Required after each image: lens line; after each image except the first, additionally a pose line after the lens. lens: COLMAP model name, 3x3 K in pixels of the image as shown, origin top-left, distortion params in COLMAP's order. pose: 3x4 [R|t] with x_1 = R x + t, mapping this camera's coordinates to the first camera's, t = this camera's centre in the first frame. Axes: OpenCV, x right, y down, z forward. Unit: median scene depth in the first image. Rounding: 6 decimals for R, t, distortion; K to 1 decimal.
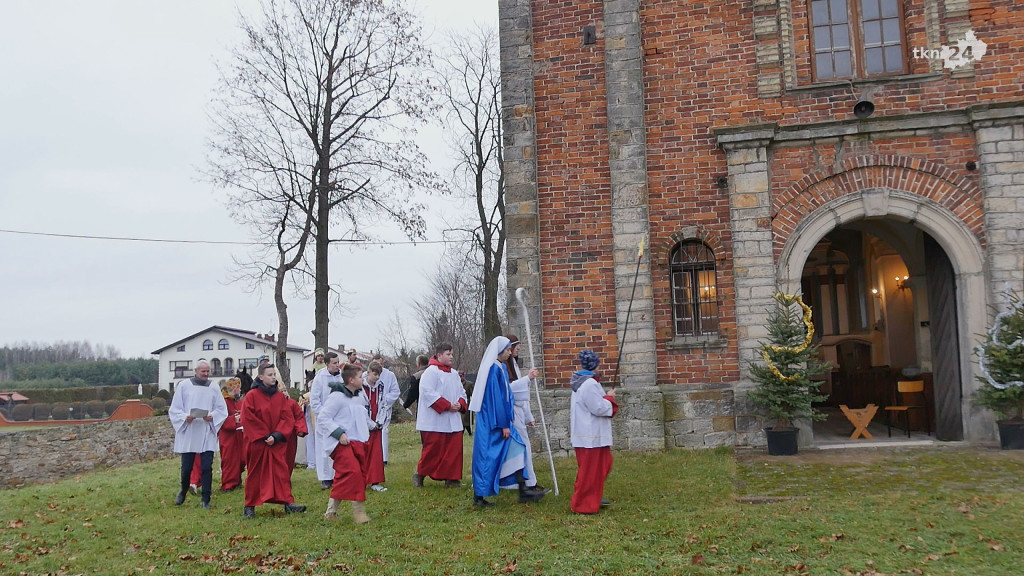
lens RADIAL K [[848.1, 0, 512.0], [0, 848.1, 288.0], [0, 0, 1]] dist [-0.052052, 0.021092]
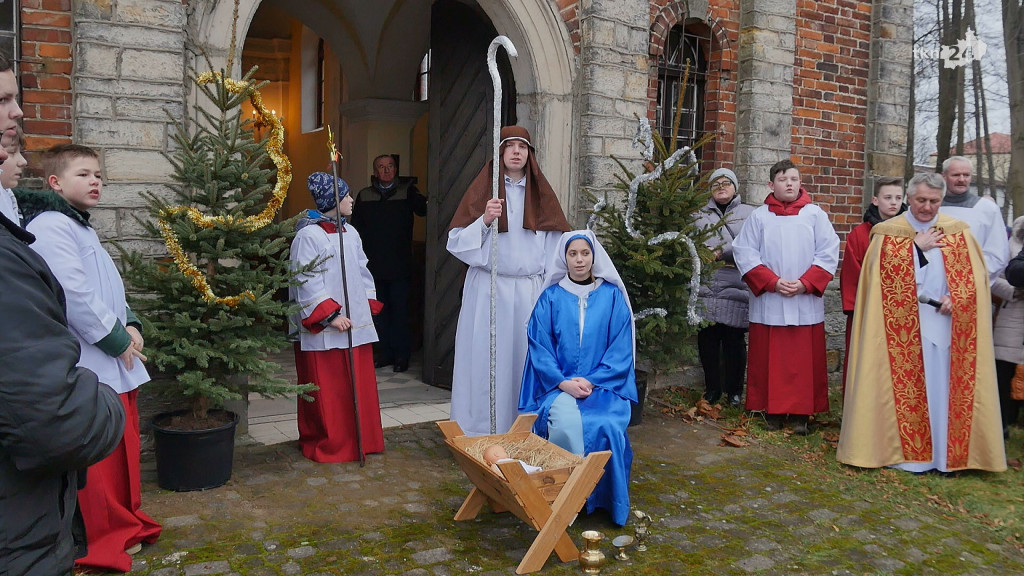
lens RADIAL K [[857.8, 0, 512.0], [0, 857.8, 288.0], [0, 0, 1]] dist [-0.061276, 0.008485]
pose [[0.674380, -0.013162, 0.738267, 0.126898], [-0.120666, 0.984436, 0.127775, 0.037322], [-0.728458, -0.175252, 0.662296, 0.636641]]
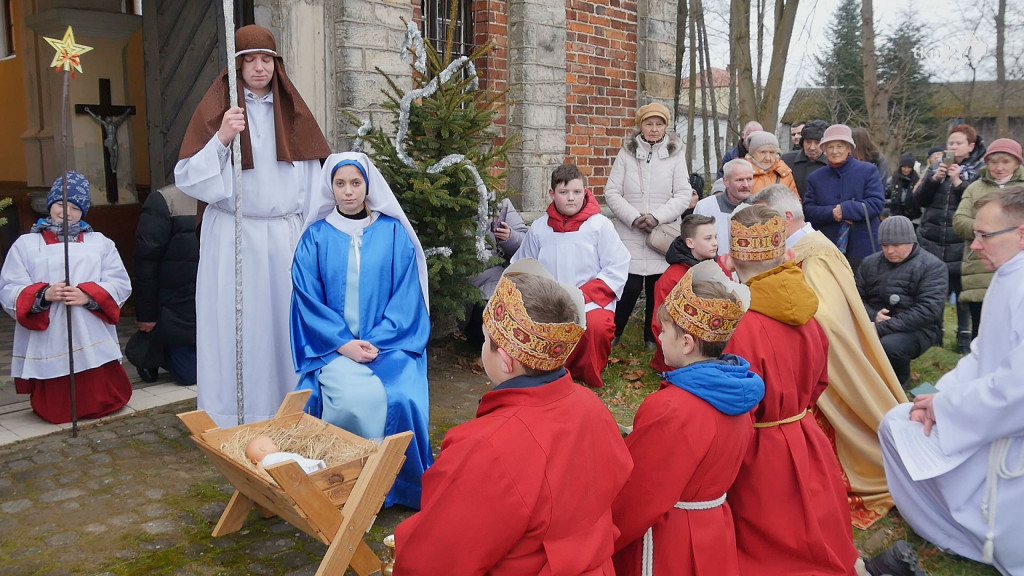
lens RADIAL K [[857.8, 0, 512.0], [0, 857.8, 288.0], [0, 0, 1]] dist [-0.061276, 0.008485]
pose [[0.432948, -0.103709, 0.895433, 0.181130], [-0.103706, 0.981033, 0.163766, 0.048432], [-0.895433, -0.163764, 0.413981, 0.689884]]
